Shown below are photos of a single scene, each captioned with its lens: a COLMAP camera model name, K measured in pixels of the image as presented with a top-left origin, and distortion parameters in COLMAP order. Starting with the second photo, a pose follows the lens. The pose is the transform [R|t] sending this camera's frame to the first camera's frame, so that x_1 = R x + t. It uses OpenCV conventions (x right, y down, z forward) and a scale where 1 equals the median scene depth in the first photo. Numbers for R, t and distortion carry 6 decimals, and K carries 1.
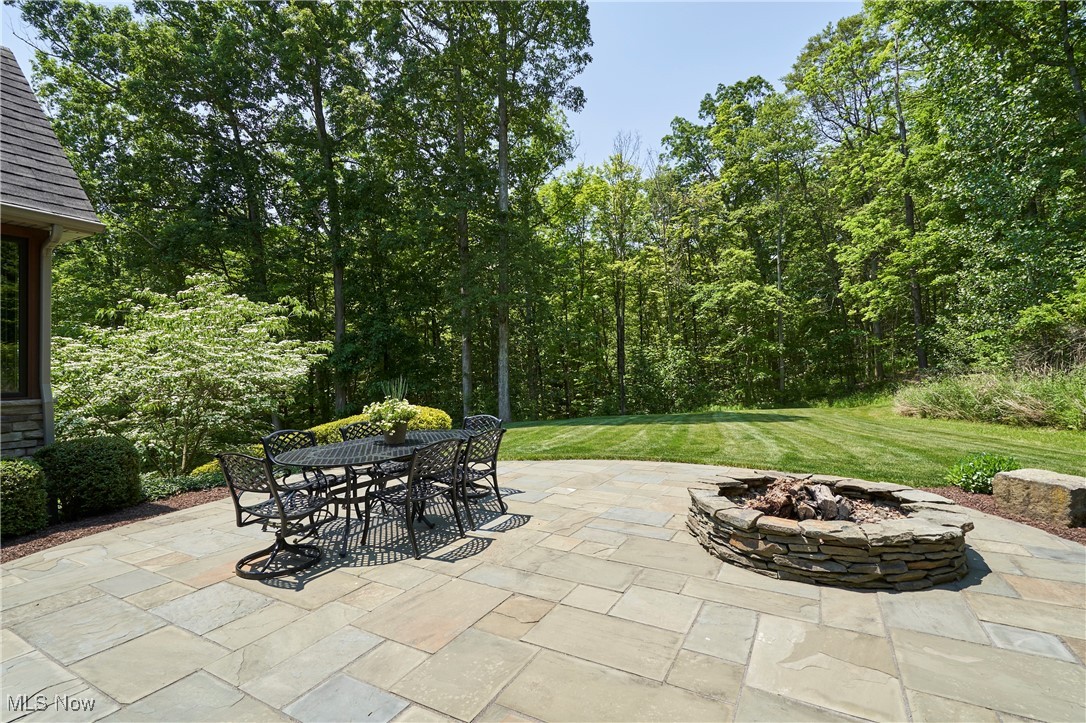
lens RADIAL K [[501.2, 0, 548.3], [0, 501.2, 363.4], [0, 0, 1]] dist [0.026268, 0.000831]
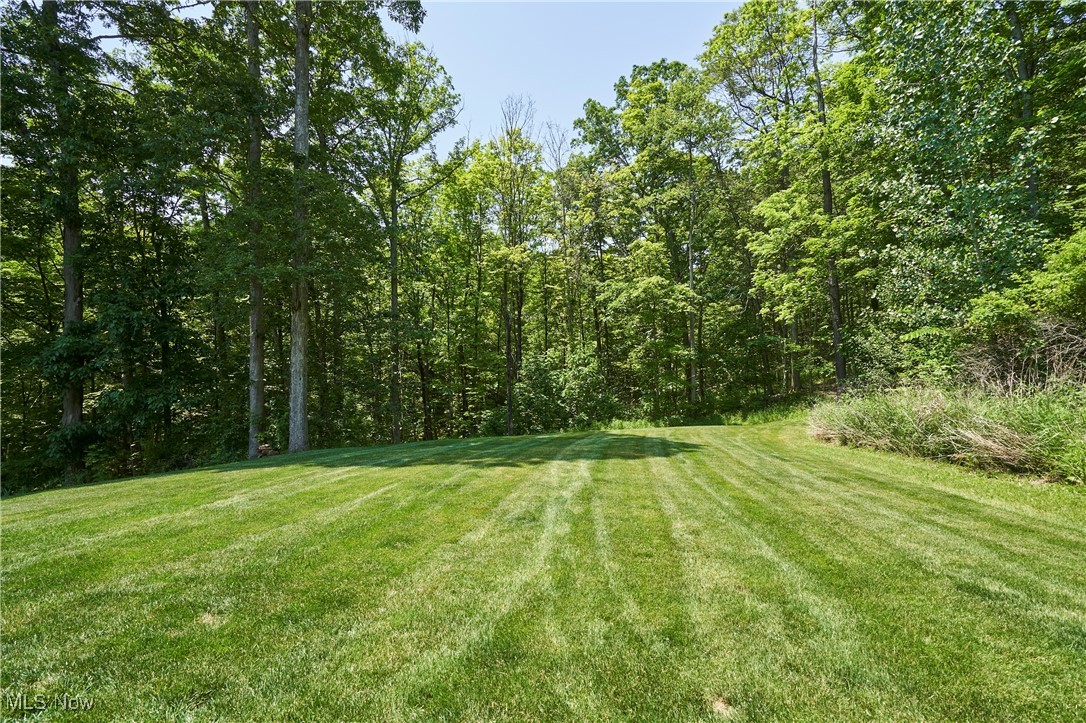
lens RADIAL K [[501.2, 0, 538.4], [0, 501.2, 362.7], [0, 0, 1]] dist [0.026268, 0.000831]
pose [[0.995324, 0.012262, 0.095808, 0.132437], [-0.010904, 0.999833, -0.014688, 0.000605], [-0.095972, 0.013575, 0.995291, 0.182788]]
